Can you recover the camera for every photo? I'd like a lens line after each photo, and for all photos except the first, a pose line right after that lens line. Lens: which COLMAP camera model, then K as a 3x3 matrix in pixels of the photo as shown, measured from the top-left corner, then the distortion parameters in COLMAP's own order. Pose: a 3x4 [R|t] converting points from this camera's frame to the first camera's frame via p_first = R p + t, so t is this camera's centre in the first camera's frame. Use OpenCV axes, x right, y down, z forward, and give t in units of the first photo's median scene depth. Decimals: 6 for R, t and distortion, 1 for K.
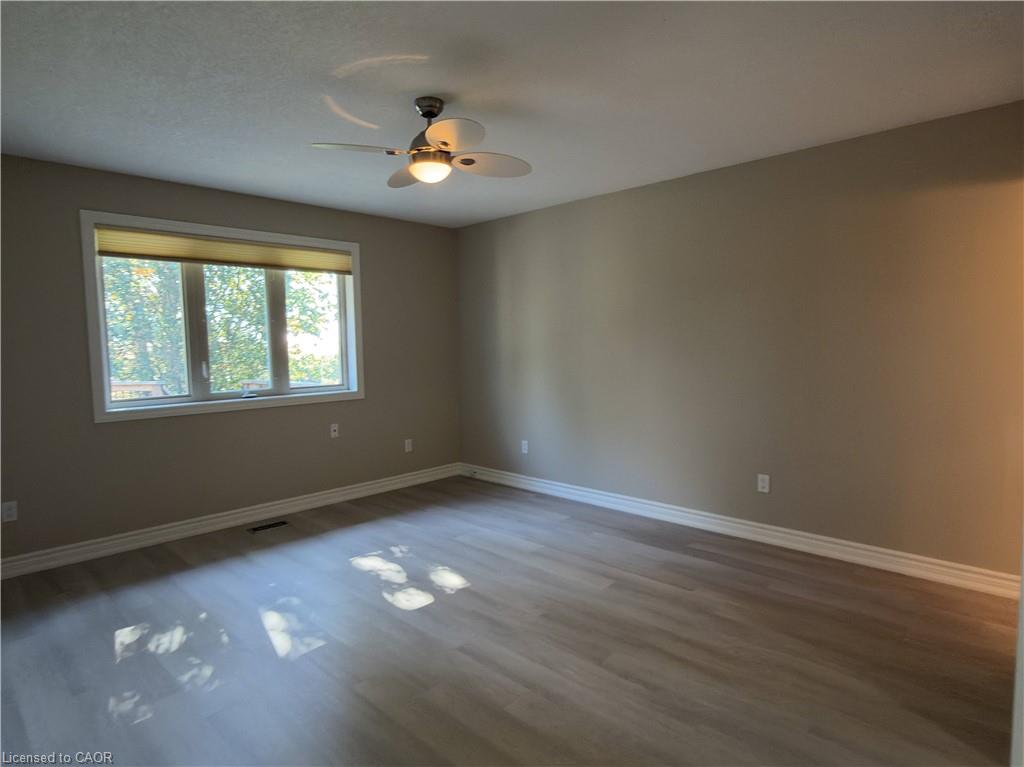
lens RADIAL K [[586.5, 0, 514.1], [0, 586.5, 386.5], [0, 0, 1]] dist [-0.004594, 0.000574]
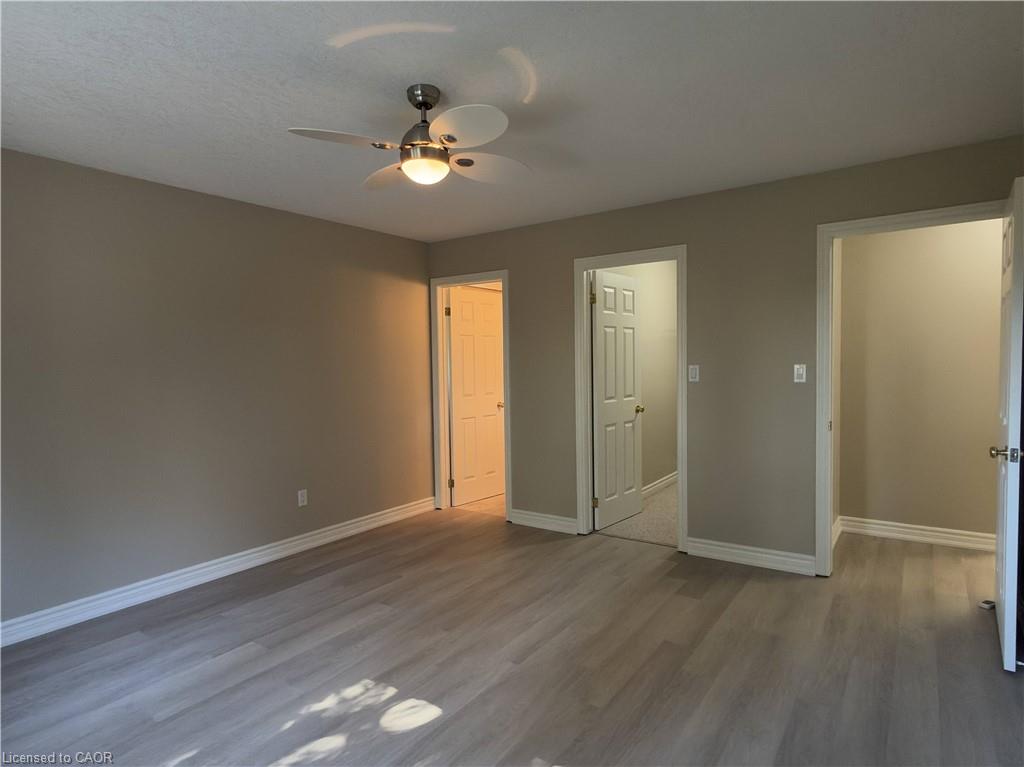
lens RADIAL K [[586.5, 0, 514.1], [0, 586.5, 386.5], [0, 0, 1]] dist [-0.004594, 0.000574]
pose [[-0.165028, -0.024908, 0.985974, -0.888409], [0.095590, 0.994571, 0.041125, -0.064746], [-0.981646, 0.101037, -0.161751, 0.907849]]
